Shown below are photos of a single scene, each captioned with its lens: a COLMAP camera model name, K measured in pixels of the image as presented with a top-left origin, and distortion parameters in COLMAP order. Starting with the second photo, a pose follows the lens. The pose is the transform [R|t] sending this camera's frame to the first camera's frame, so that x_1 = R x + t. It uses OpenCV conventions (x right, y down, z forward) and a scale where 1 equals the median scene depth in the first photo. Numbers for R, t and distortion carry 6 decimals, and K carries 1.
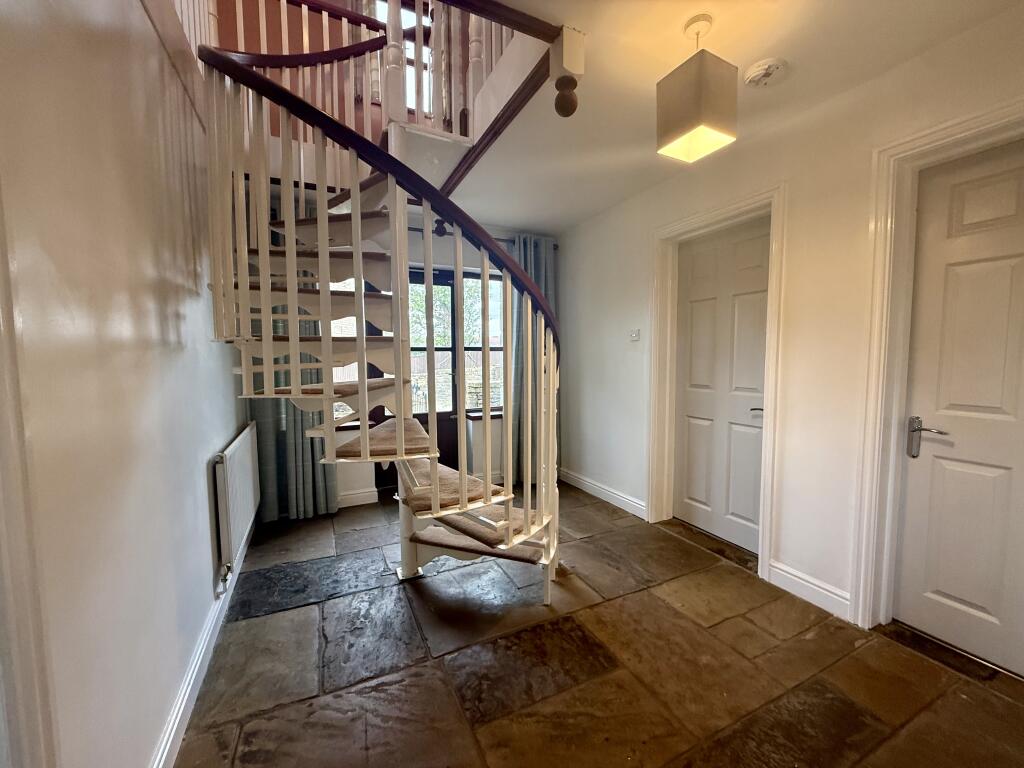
lens RADIAL K [[409.2, 0, 510.9], [0, 409.2, 385.0], [0, 0, 1]] dist [0.000394, 0.000260]
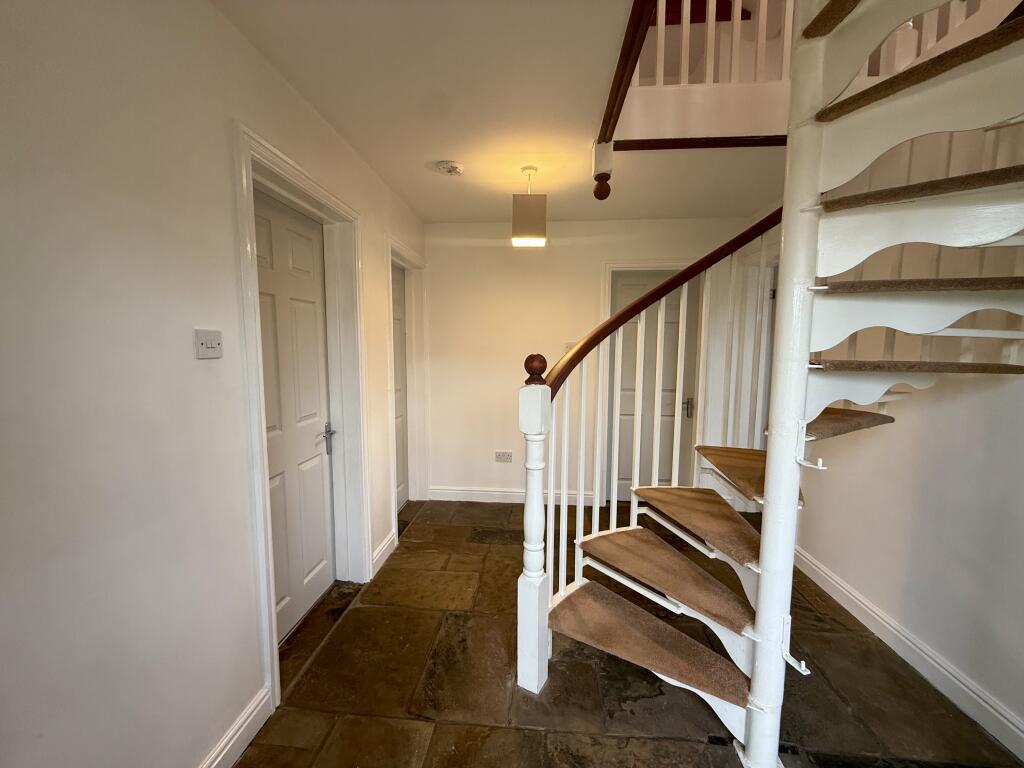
lens RADIAL K [[409.2, 0, 510.9], [0, 409.2, 385.0], [0, 0, 1]] dist [0.000394, 0.000260]
pose [[-0.863464, -0.042931, 0.502581, -0.211680], [0.038475, 0.987863, 0.150488, -0.173914], [-0.502941, 0.149278, -0.851332, 1.592798]]
